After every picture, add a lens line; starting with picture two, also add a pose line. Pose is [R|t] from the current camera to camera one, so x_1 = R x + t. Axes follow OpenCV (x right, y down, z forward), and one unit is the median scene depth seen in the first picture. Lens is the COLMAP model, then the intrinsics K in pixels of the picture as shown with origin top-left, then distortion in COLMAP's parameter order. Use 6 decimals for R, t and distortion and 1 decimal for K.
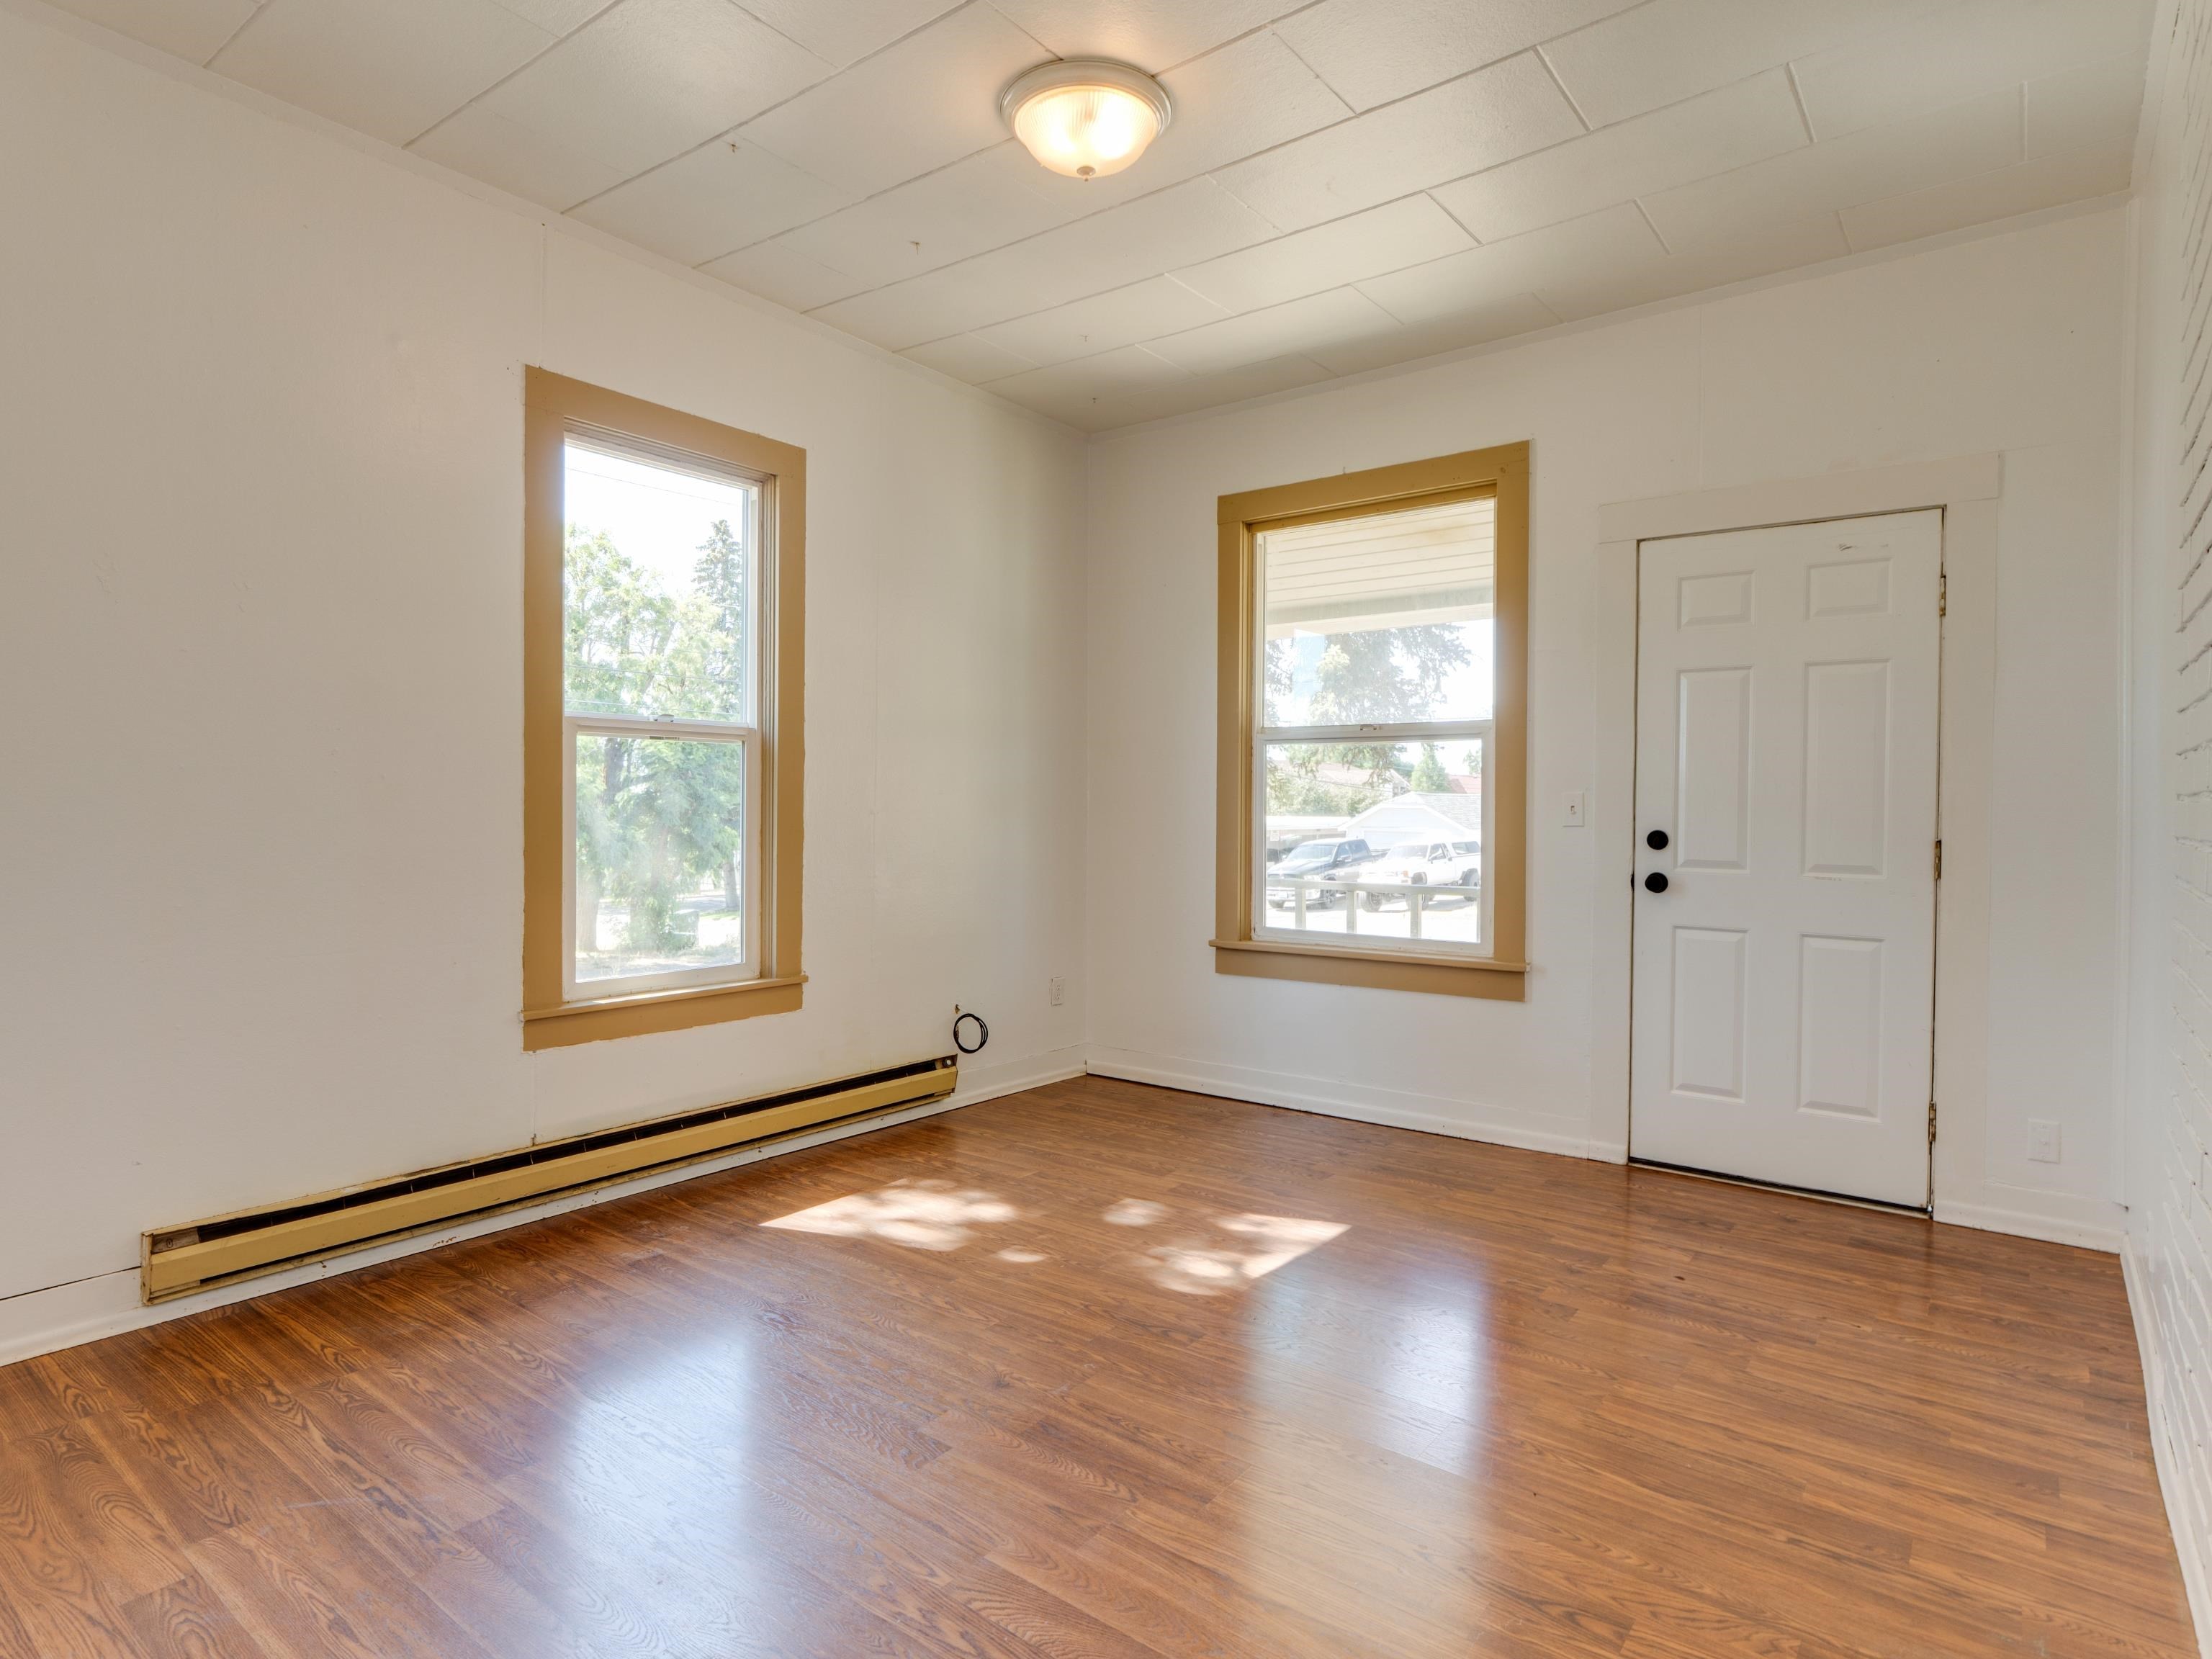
lens RADIAL K [[1215.3, 0, 1108.9], [0, 1215.3, 820.3], [0, 0, 1]] dist [-0.006214, -0.000146]
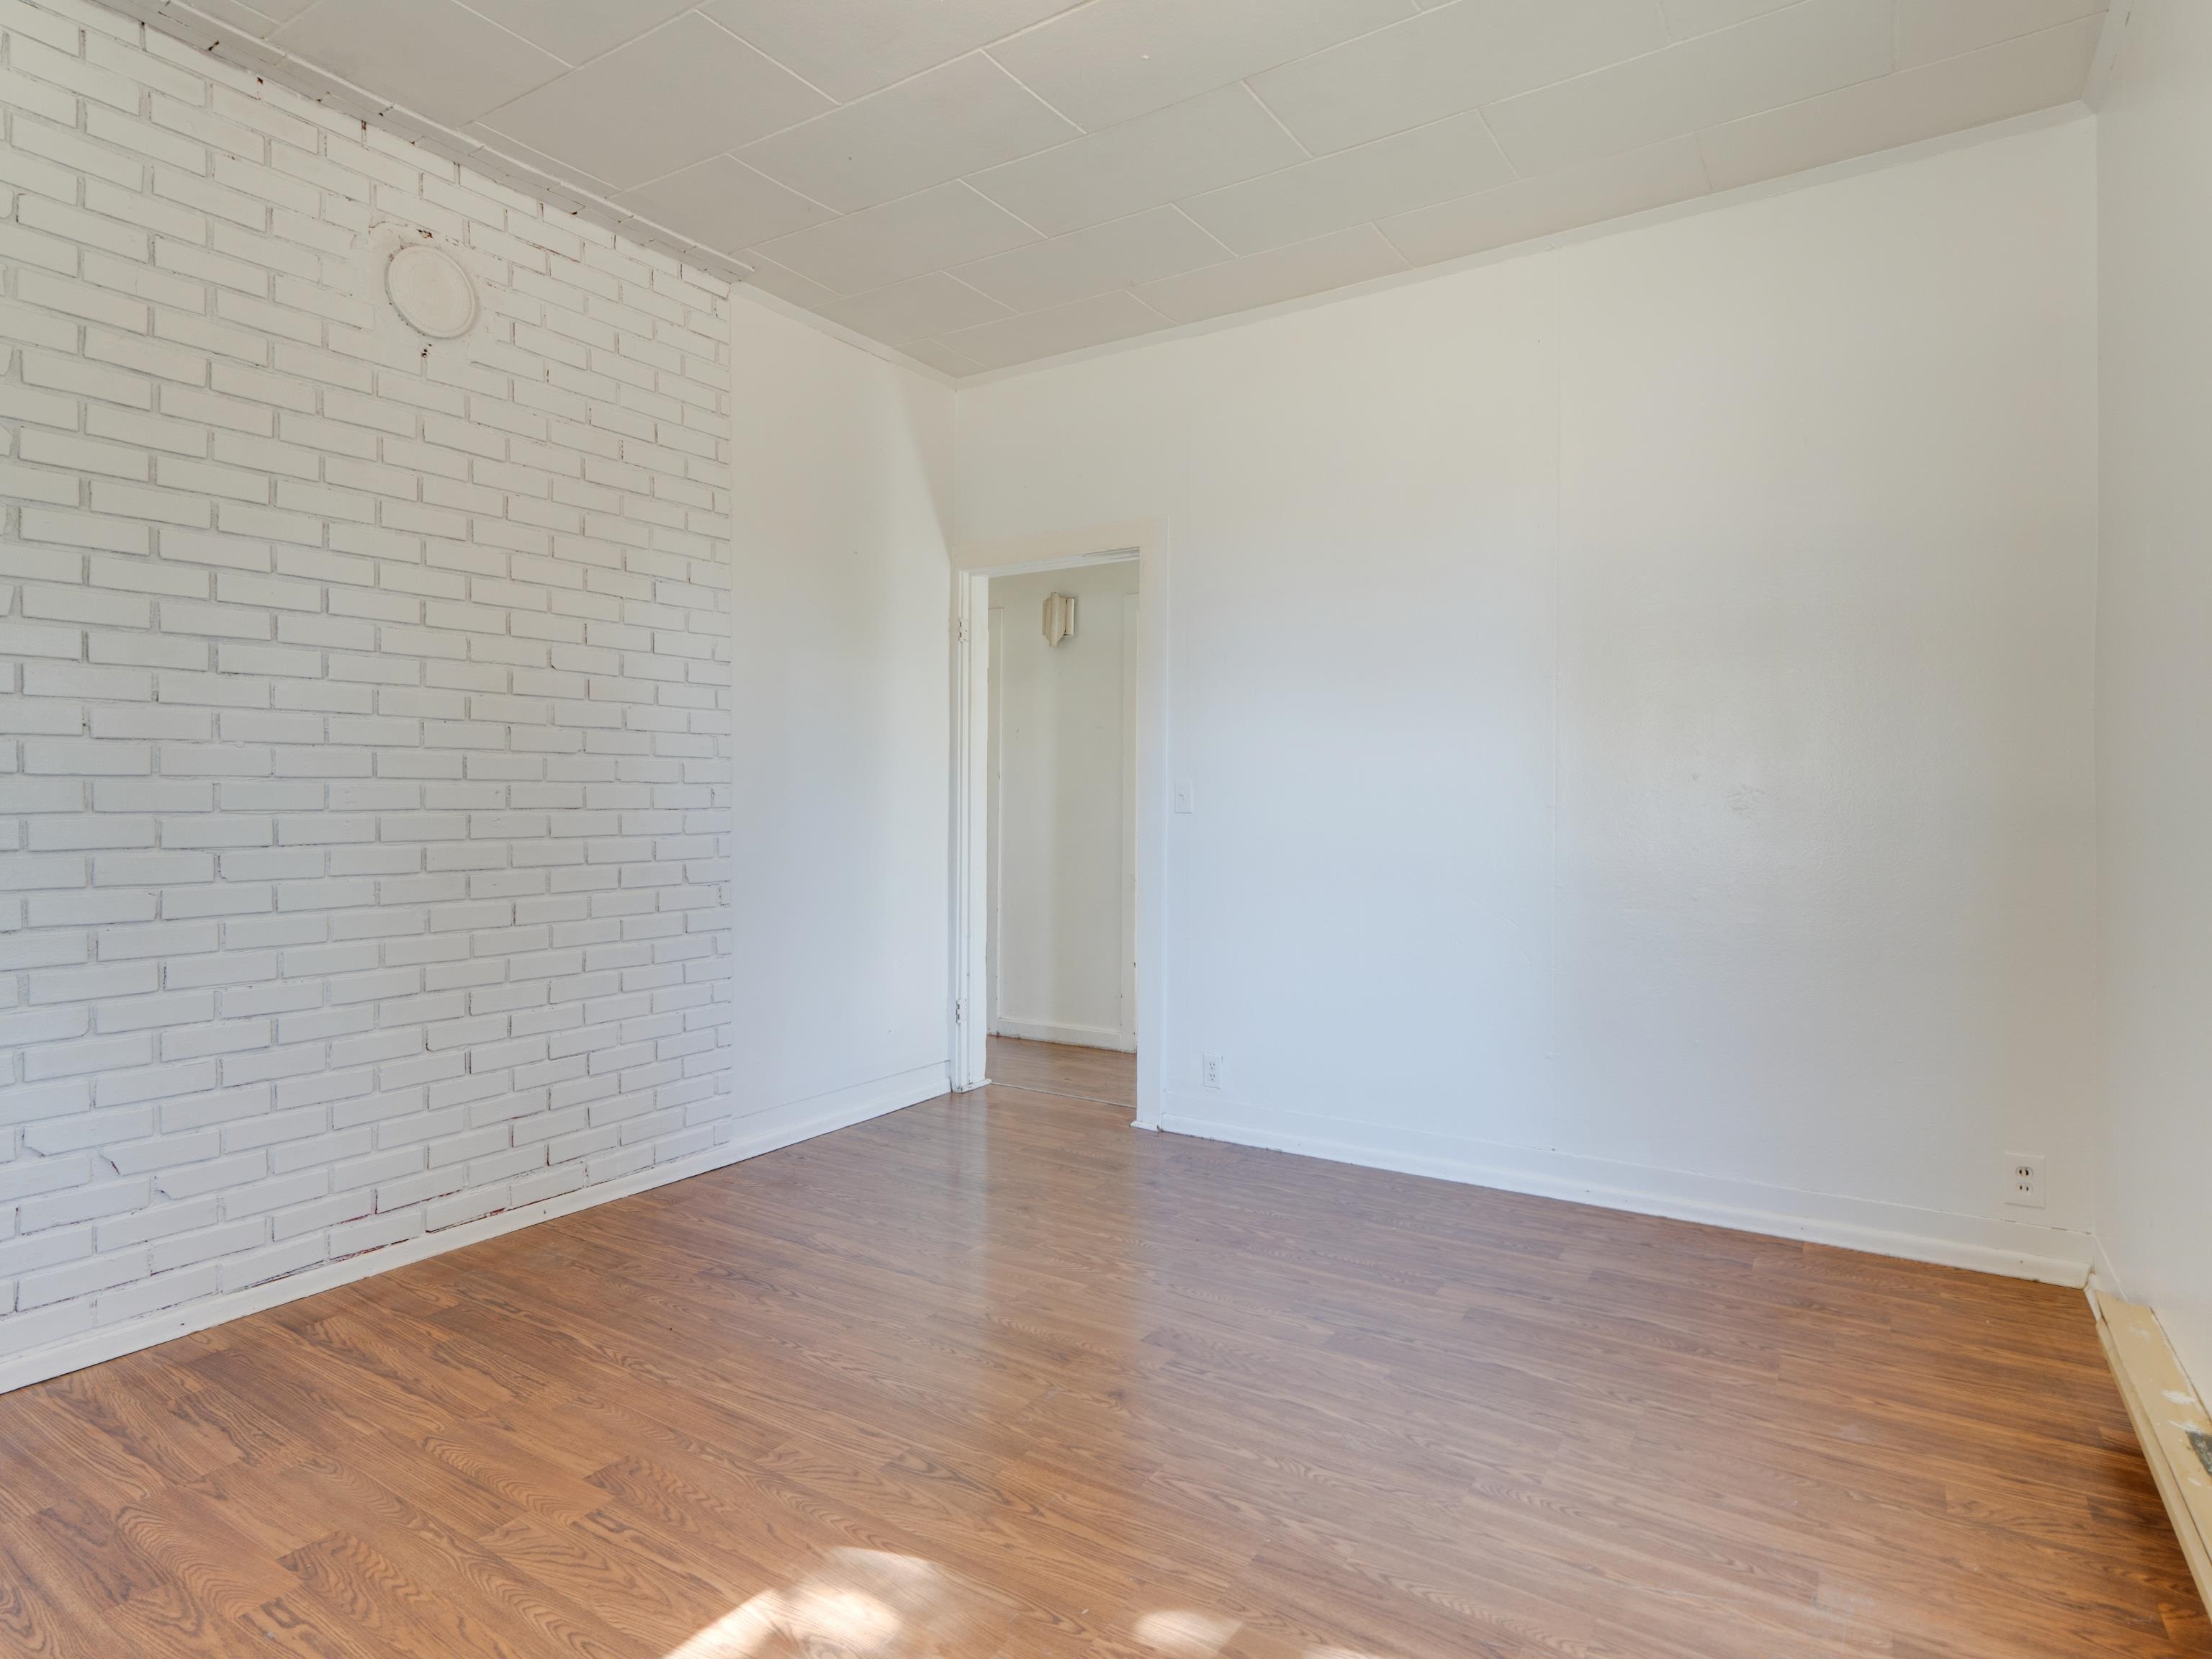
lens RADIAL K [[1215.3, 0, 1108.9], [0, 1215.3, 820.3], [0, 0, 1]] dist [-0.006214, -0.000146]
pose [[-0.996972, -0.008618, -0.077277, -0.003558], [-0.011096, 0.999436, 0.031685, -0.020568], [0.076961, 0.032447, -0.996506, 1.903878]]
